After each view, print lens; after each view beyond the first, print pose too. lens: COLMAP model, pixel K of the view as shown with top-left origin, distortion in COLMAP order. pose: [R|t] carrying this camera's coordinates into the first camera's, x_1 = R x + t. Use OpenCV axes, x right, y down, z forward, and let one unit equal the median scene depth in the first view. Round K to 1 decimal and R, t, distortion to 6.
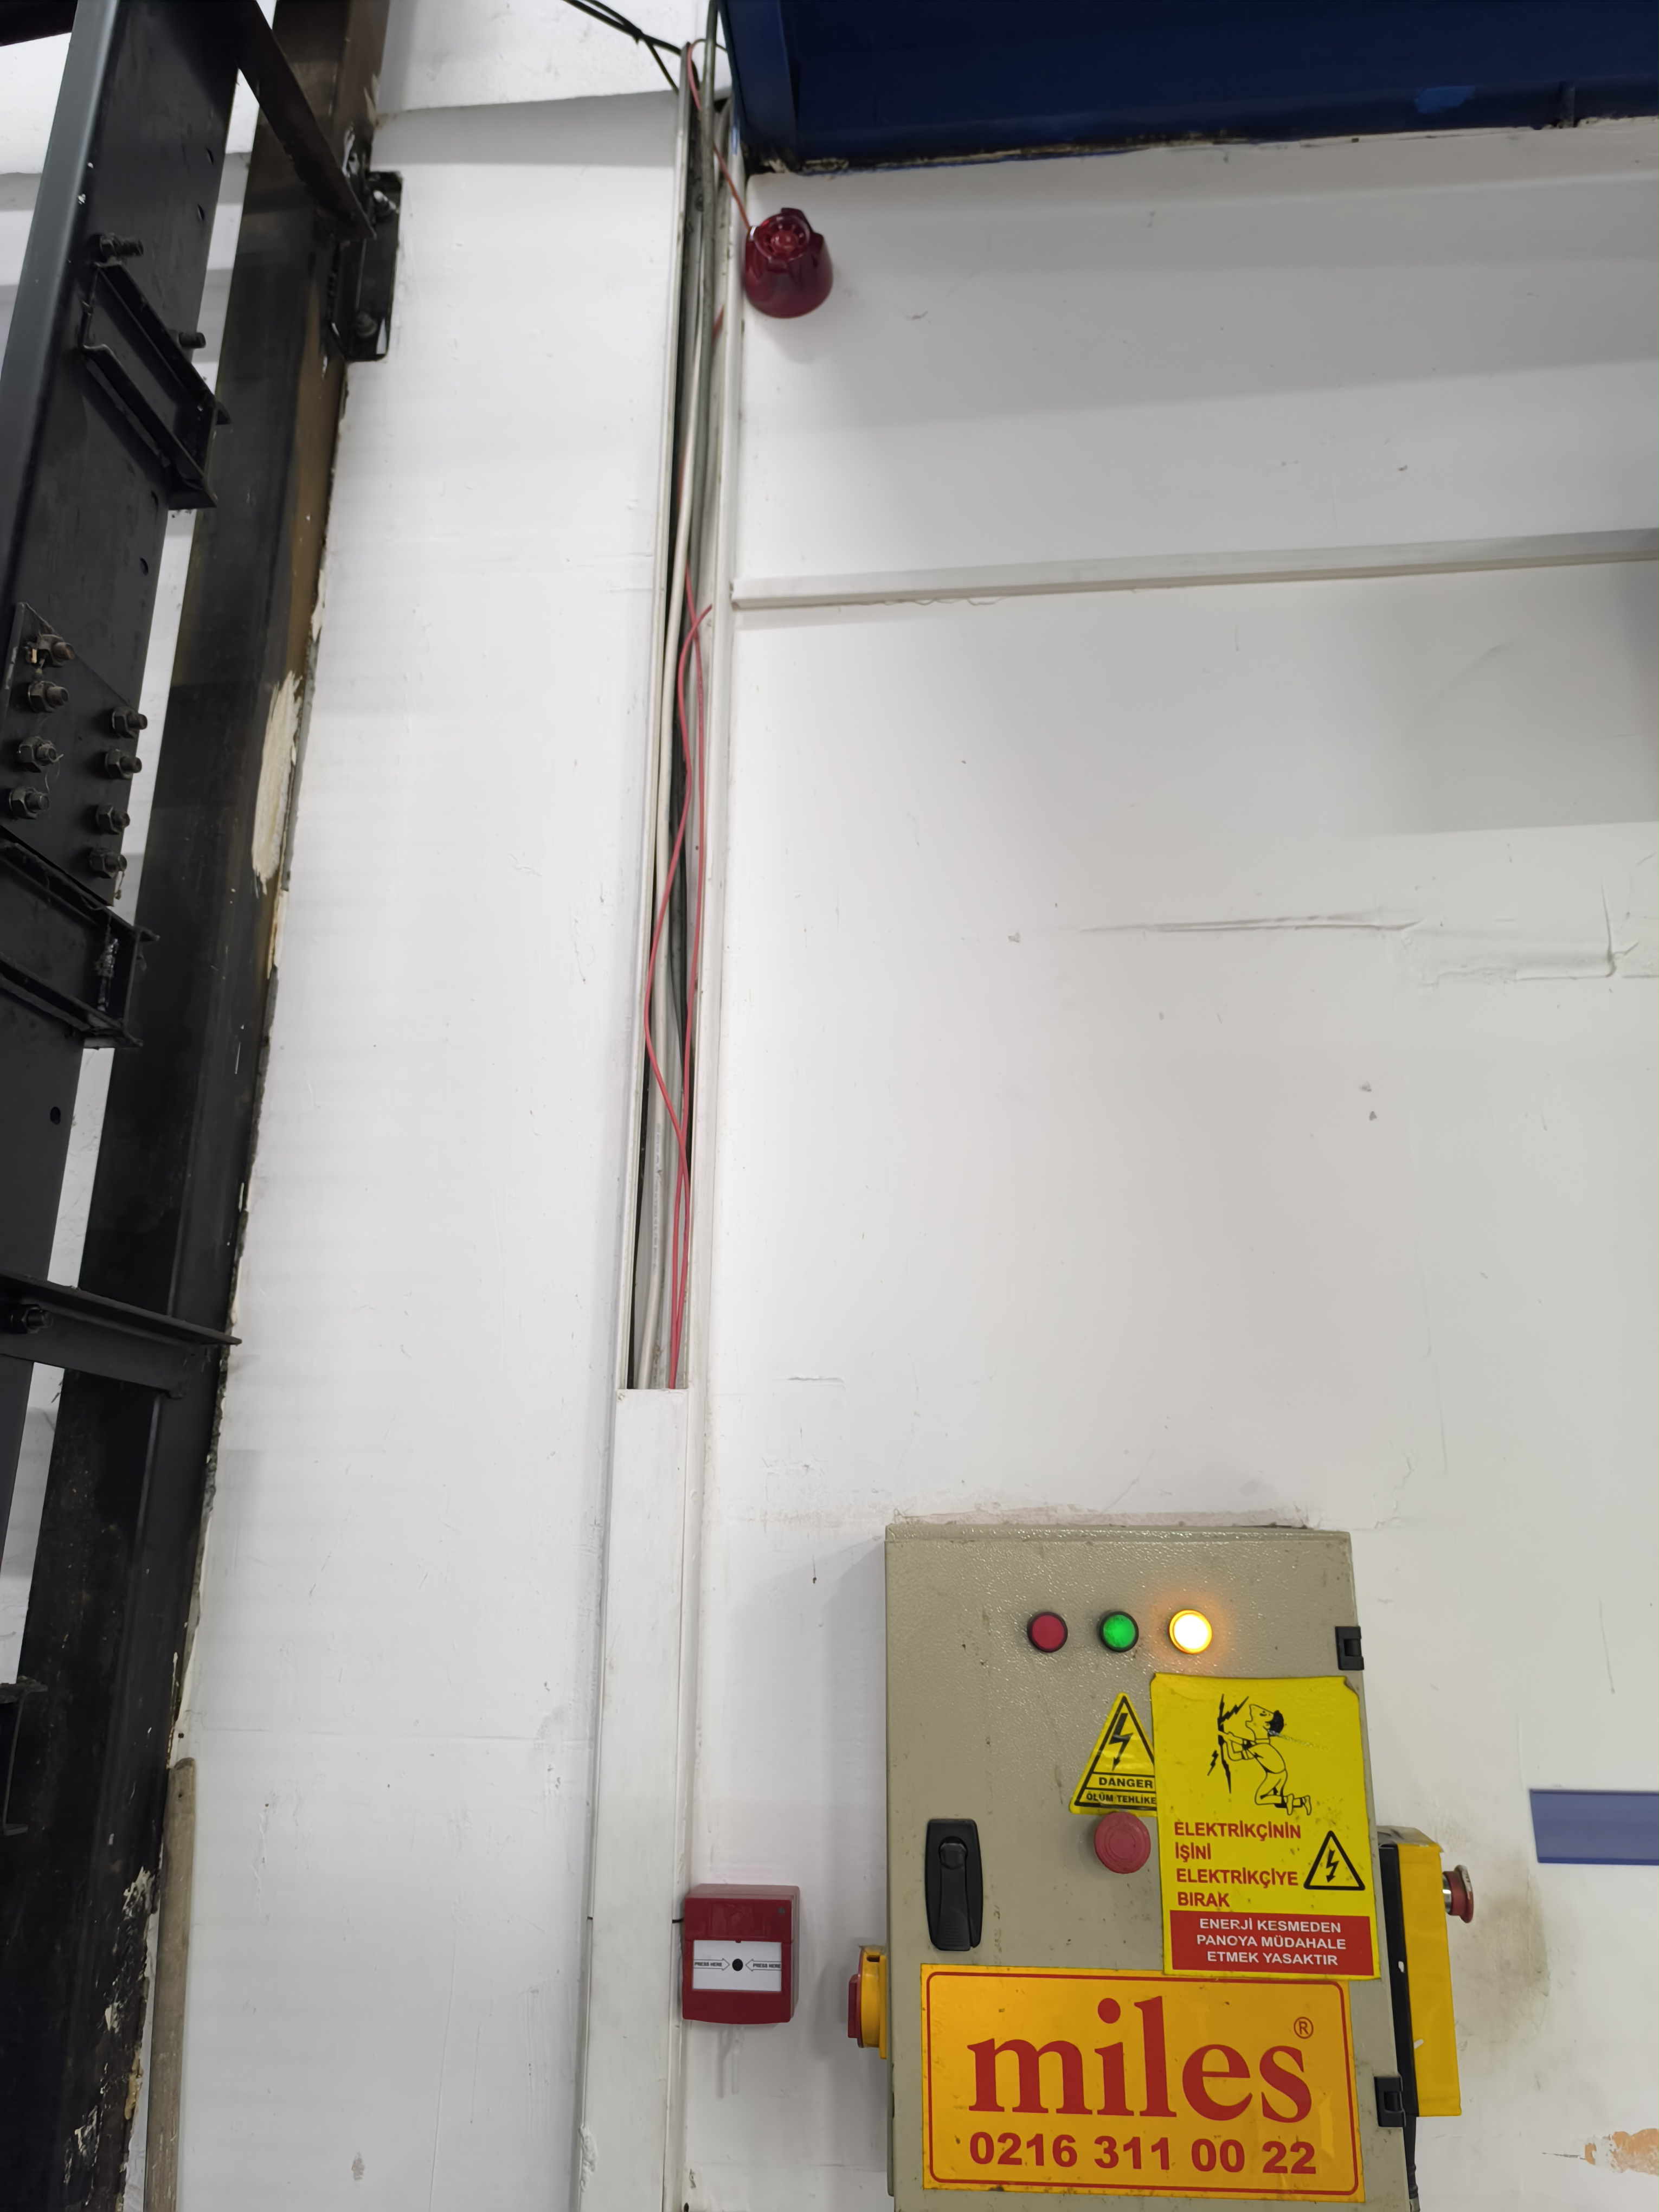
lens RADIAL K [[1520.4, 0, 821.7], [0, 1520.4, 1114.8], [0, 0, 1]] dist [0.034235, -0.045373]
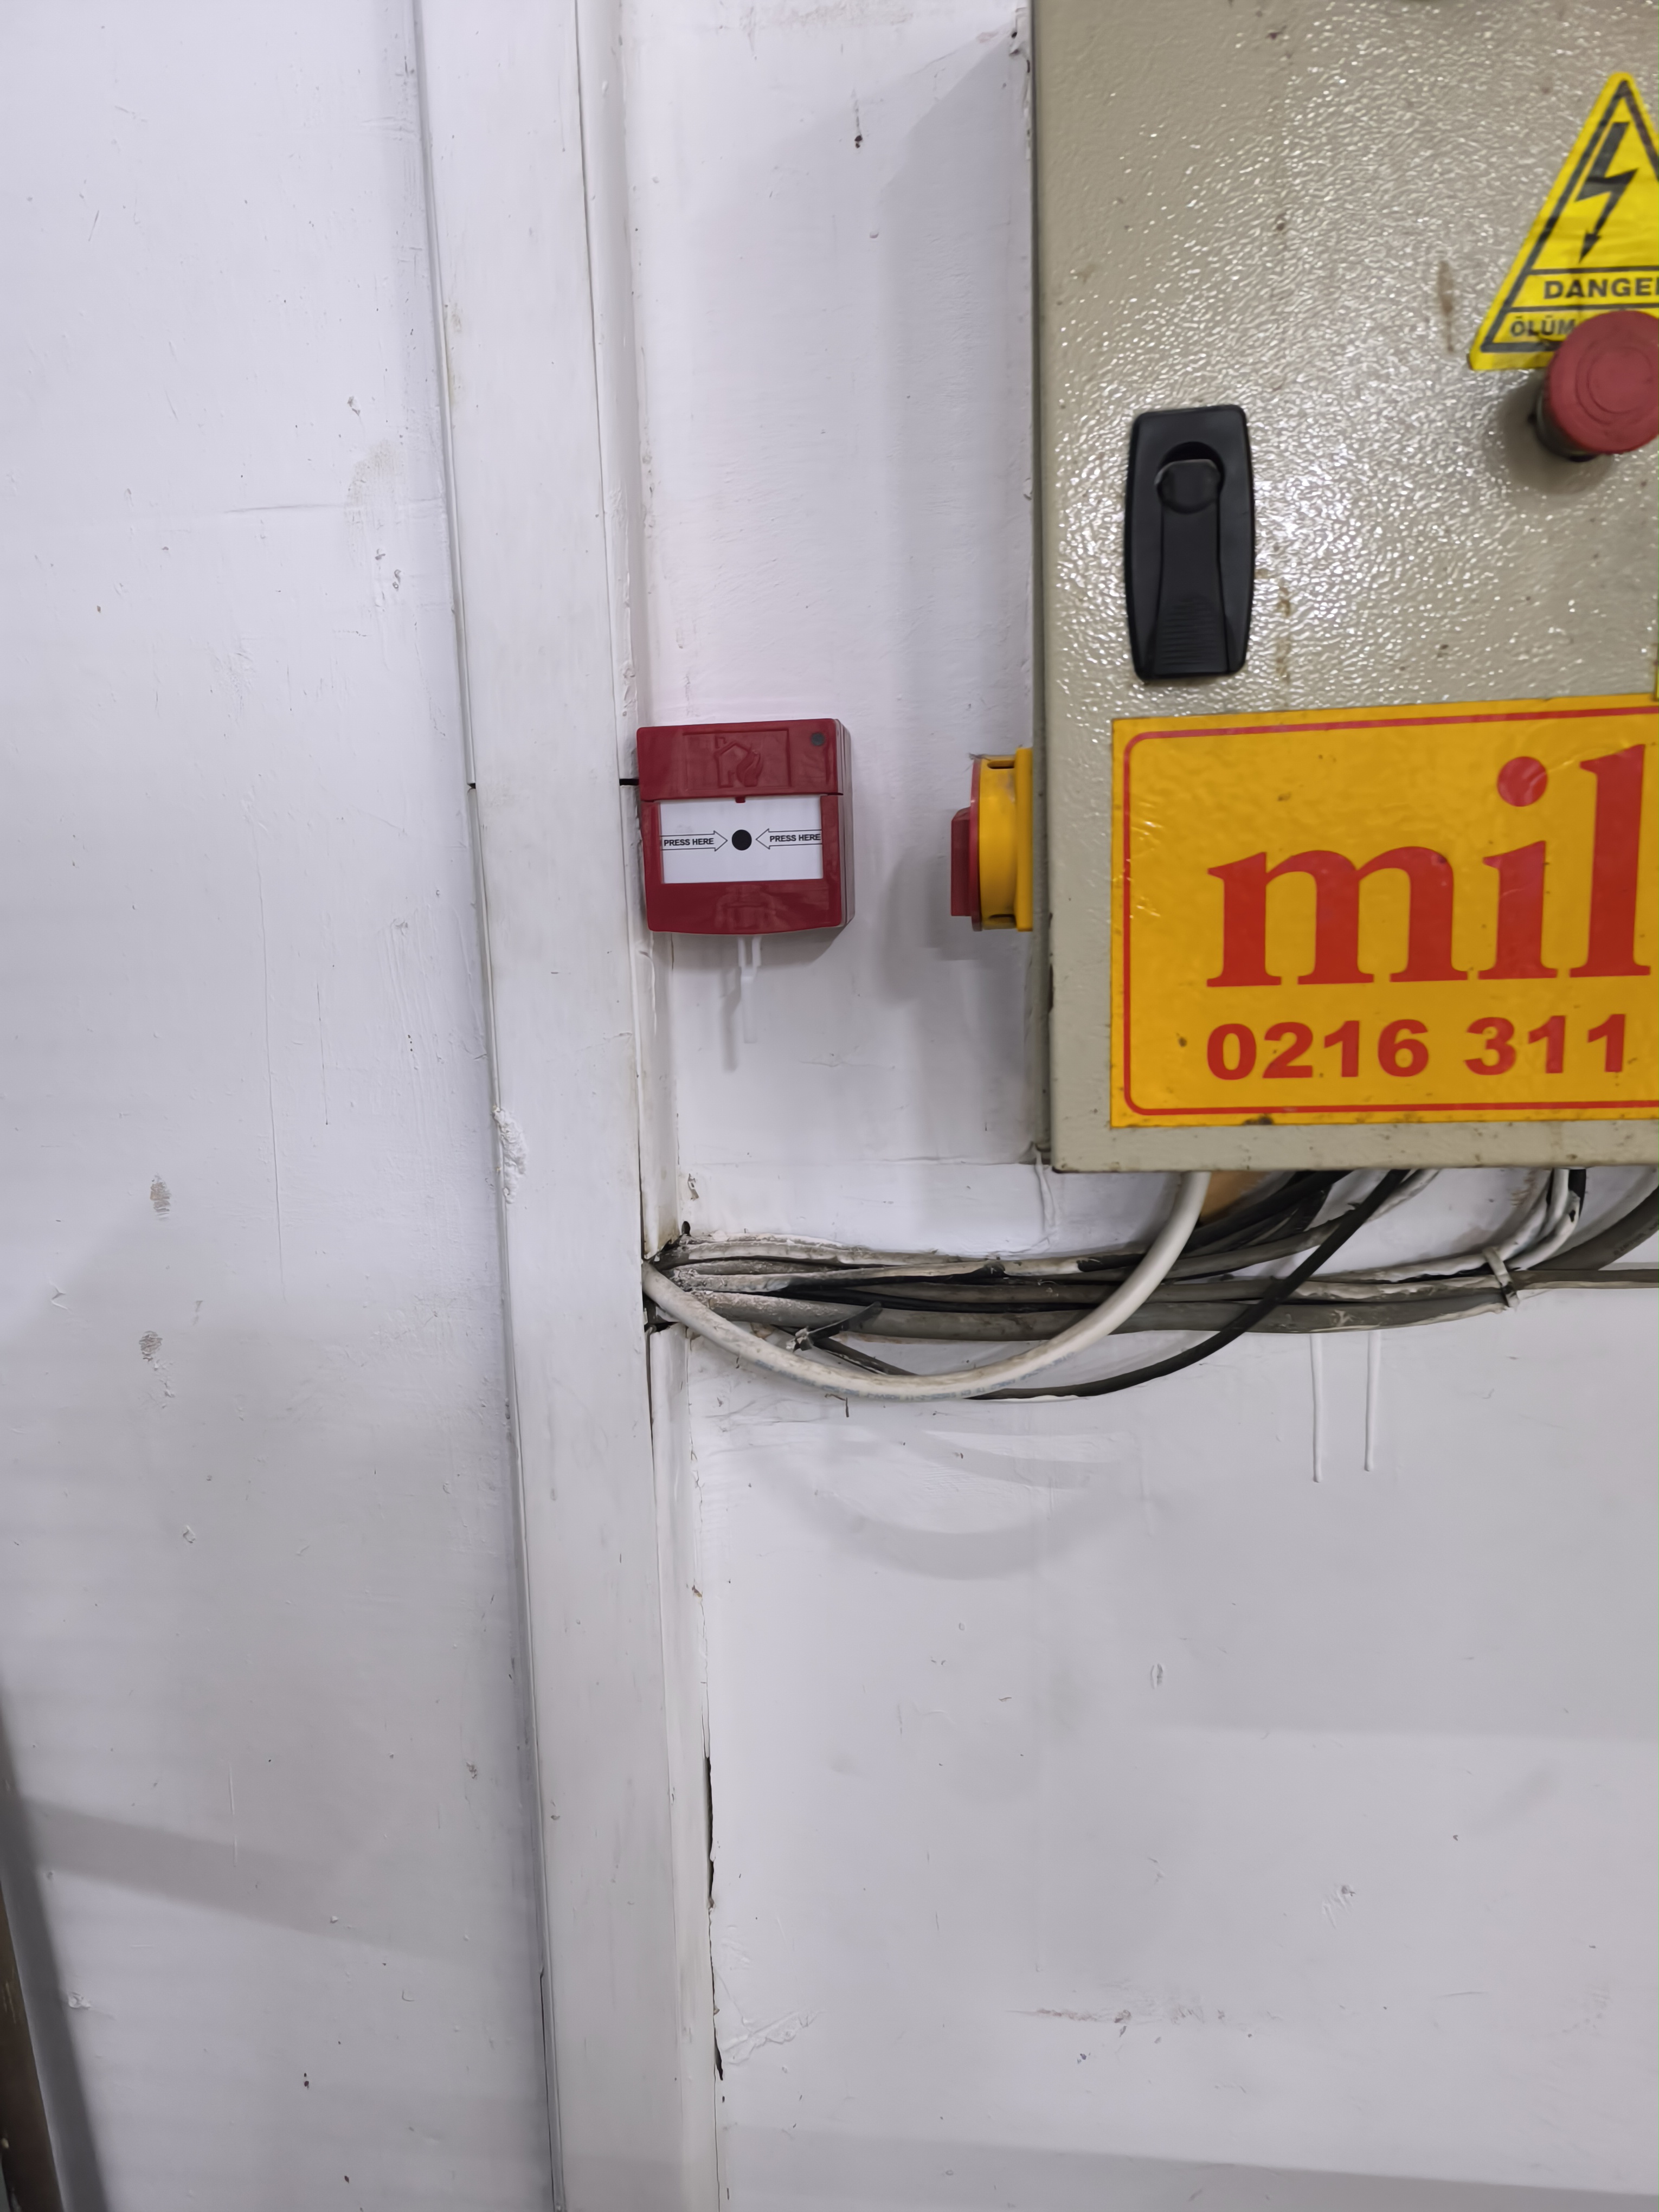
lens RADIAL K [[1520.4, 0, 821.7], [0, 1520.4, 1114.8], [0, 0, 1]] dist [0.034235, -0.045373]
pose [[0.998809, -0.033223, -0.035743, -0.008908], [0.045595, 0.896407, 0.440880, 0.353453], [0.017393, -0.441984, 0.896854, 0.409238]]
